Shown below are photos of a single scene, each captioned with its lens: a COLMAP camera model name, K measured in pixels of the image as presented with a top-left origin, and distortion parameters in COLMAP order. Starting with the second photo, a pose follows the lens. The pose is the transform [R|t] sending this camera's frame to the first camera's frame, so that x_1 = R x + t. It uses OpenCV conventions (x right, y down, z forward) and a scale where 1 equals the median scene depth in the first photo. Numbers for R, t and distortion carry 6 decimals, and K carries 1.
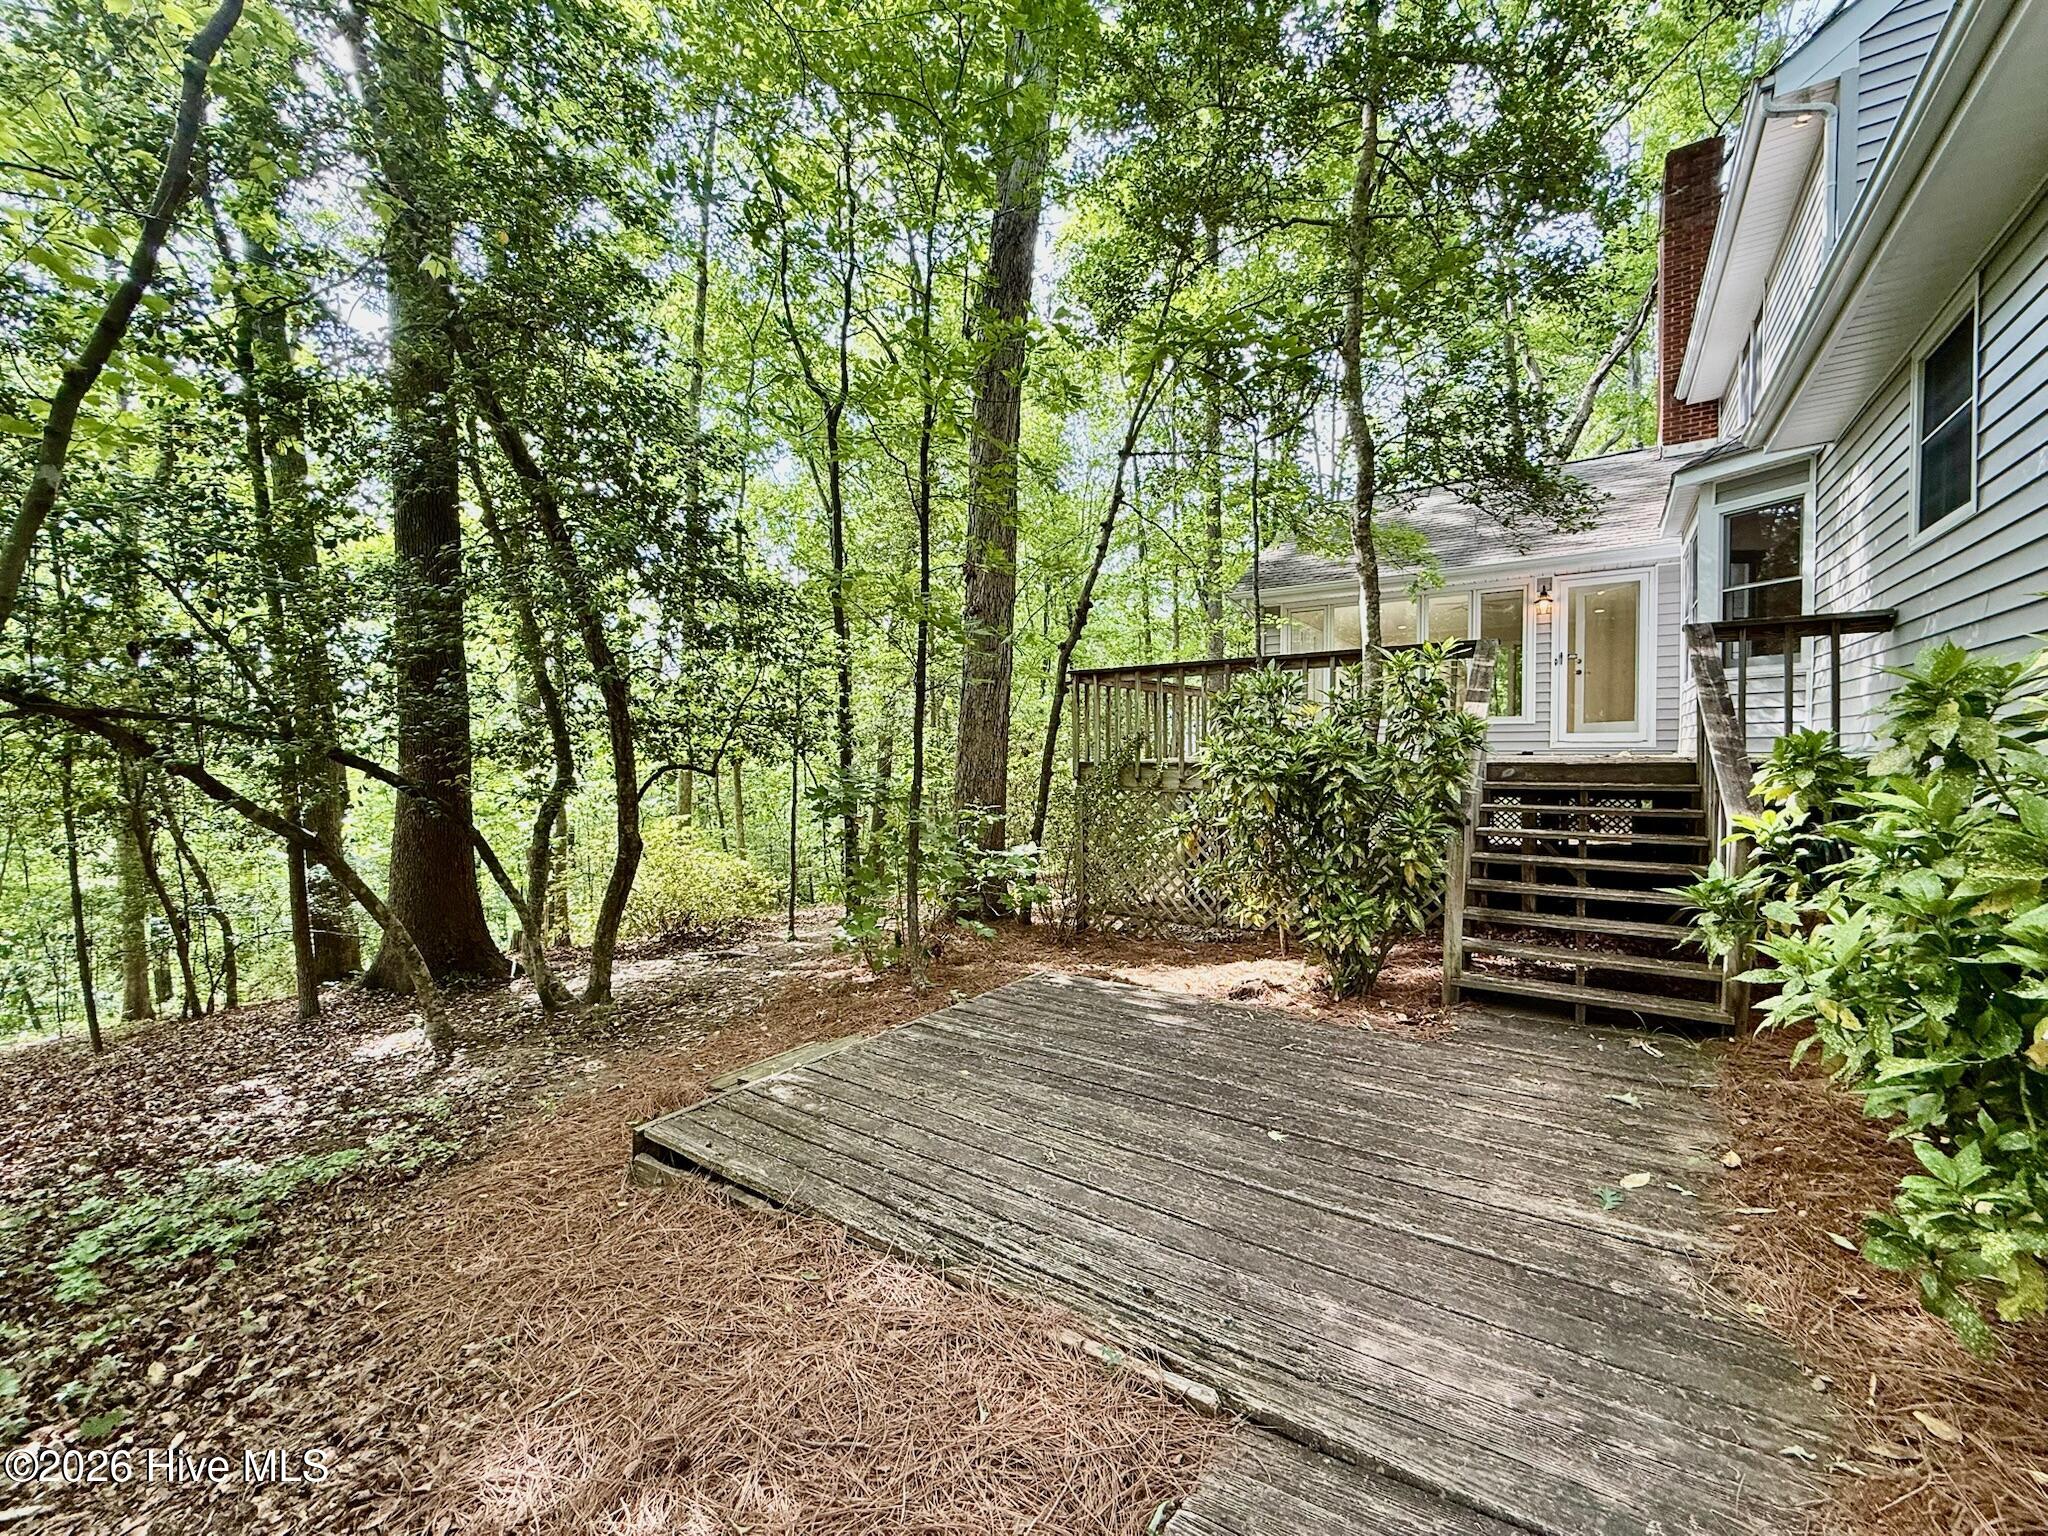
lens RADIAL K [[816.3, 0, 1025.2], [0, 816.3, 771.2], [0, 0, 1]] dist [-0.002043, -0.000008]
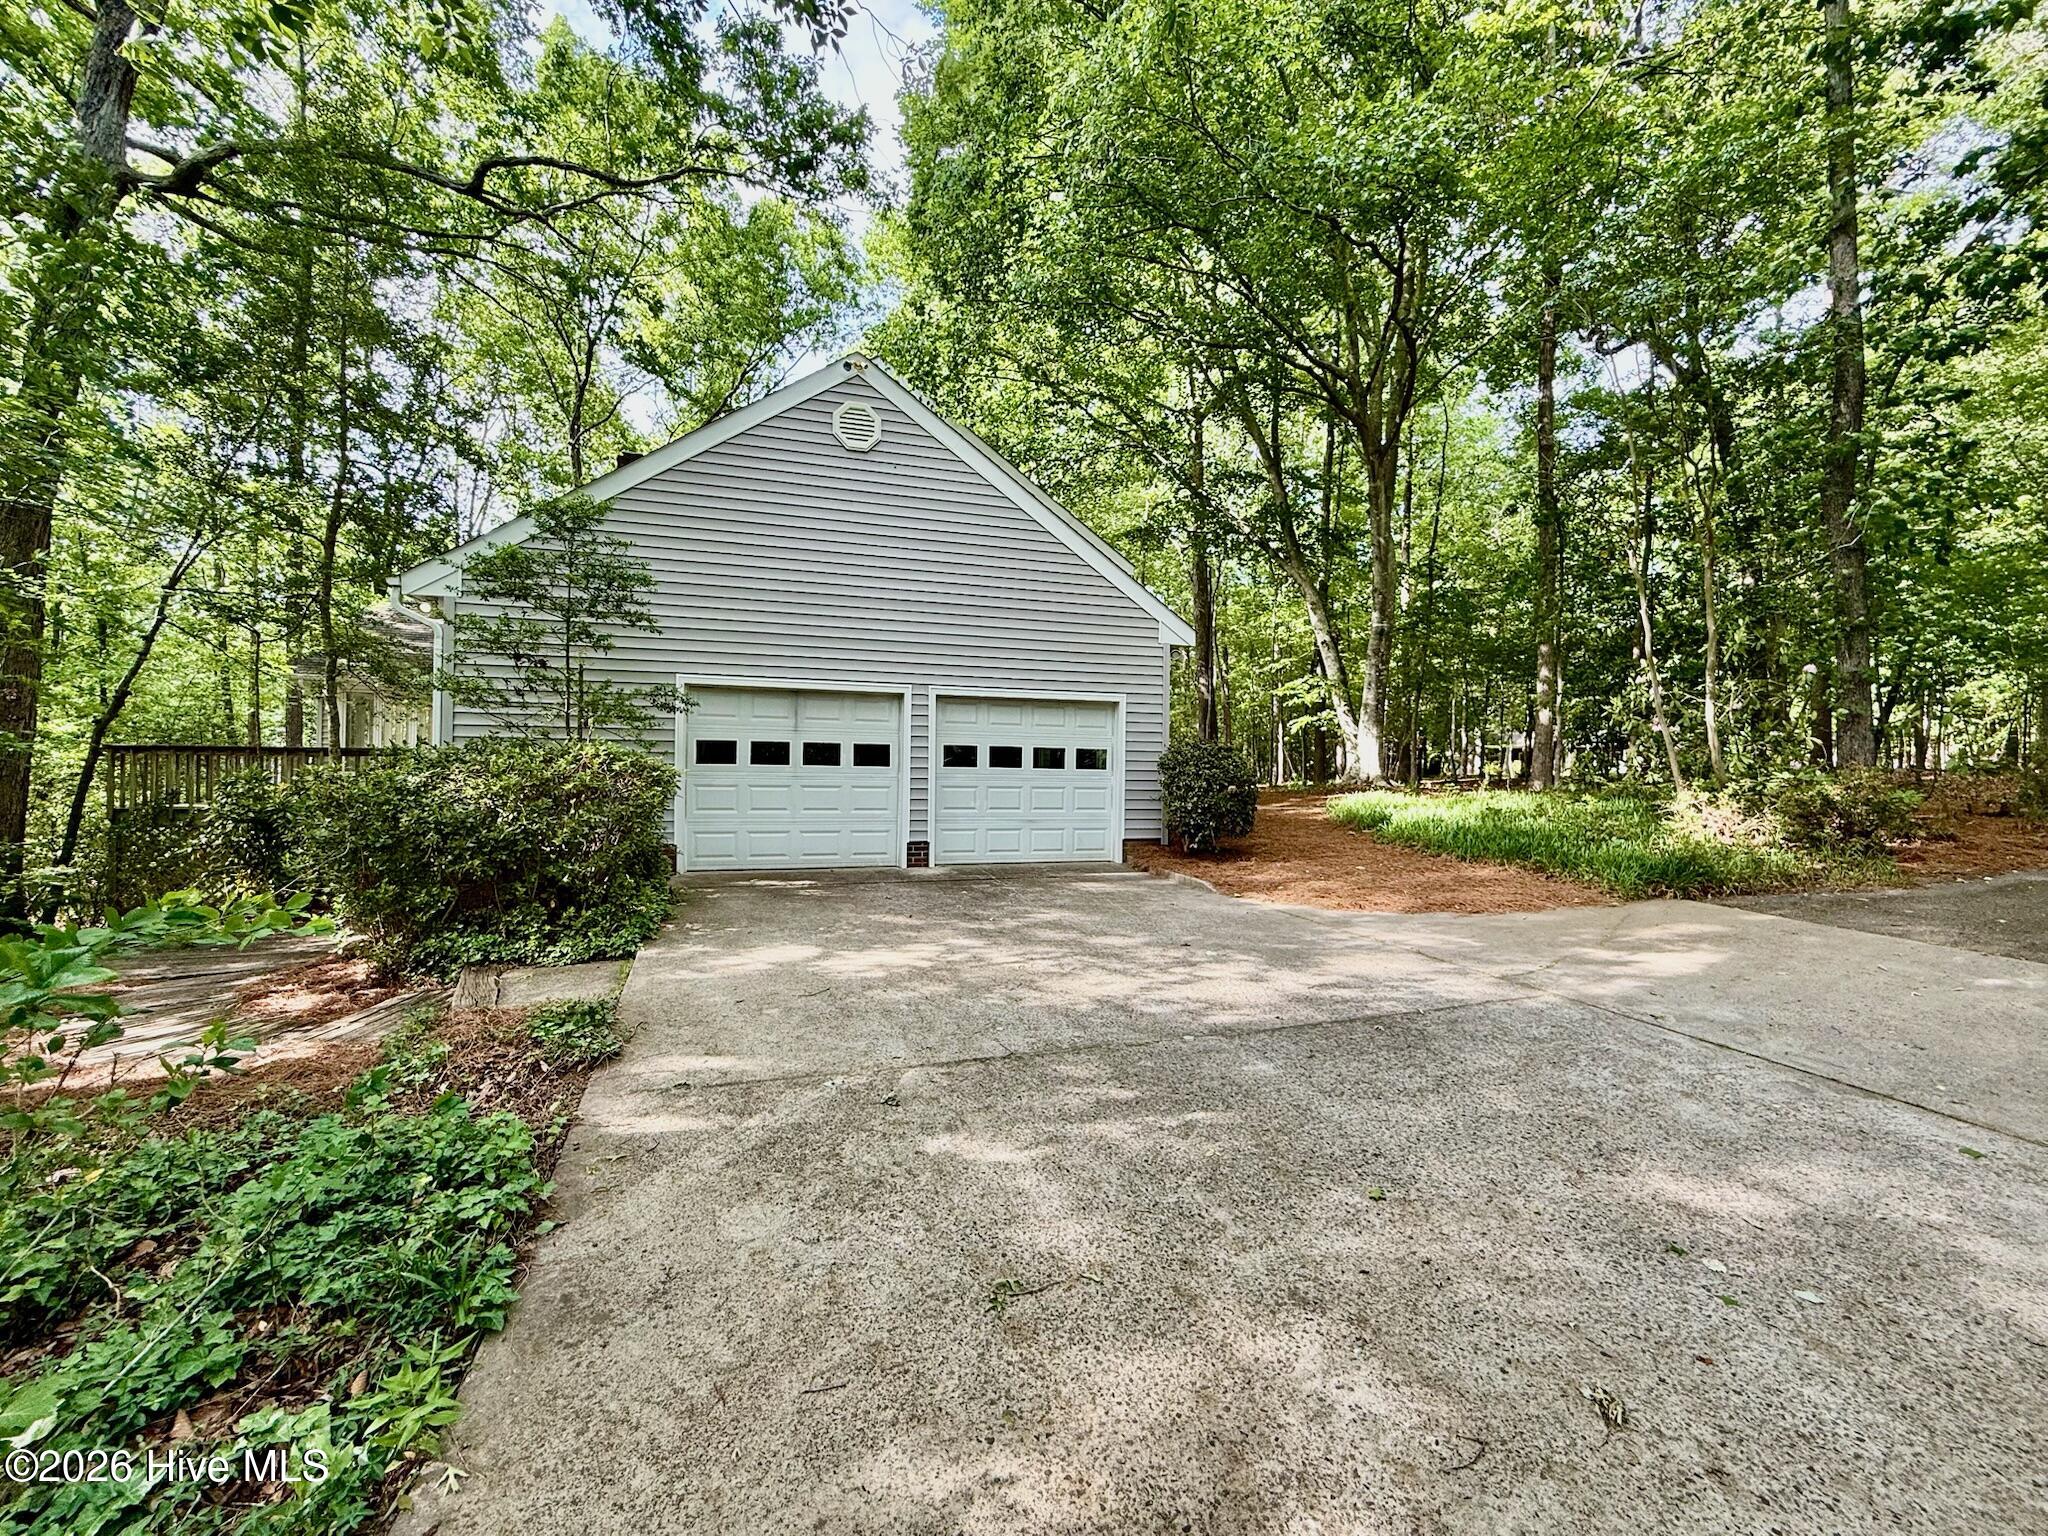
lens RADIAL K [[816.3, 0, 1024.0], [0, 816.3, 777.1], [0, 0, 1]] dist [-0.002043, -0.000008]
pose [[0.618801, 0.025827, 0.785123, -0.062835], [0.010883, 0.999082, -0.041443, 0.010087], [-0.785473, 0.034190, 0.617951, -1.065326]]
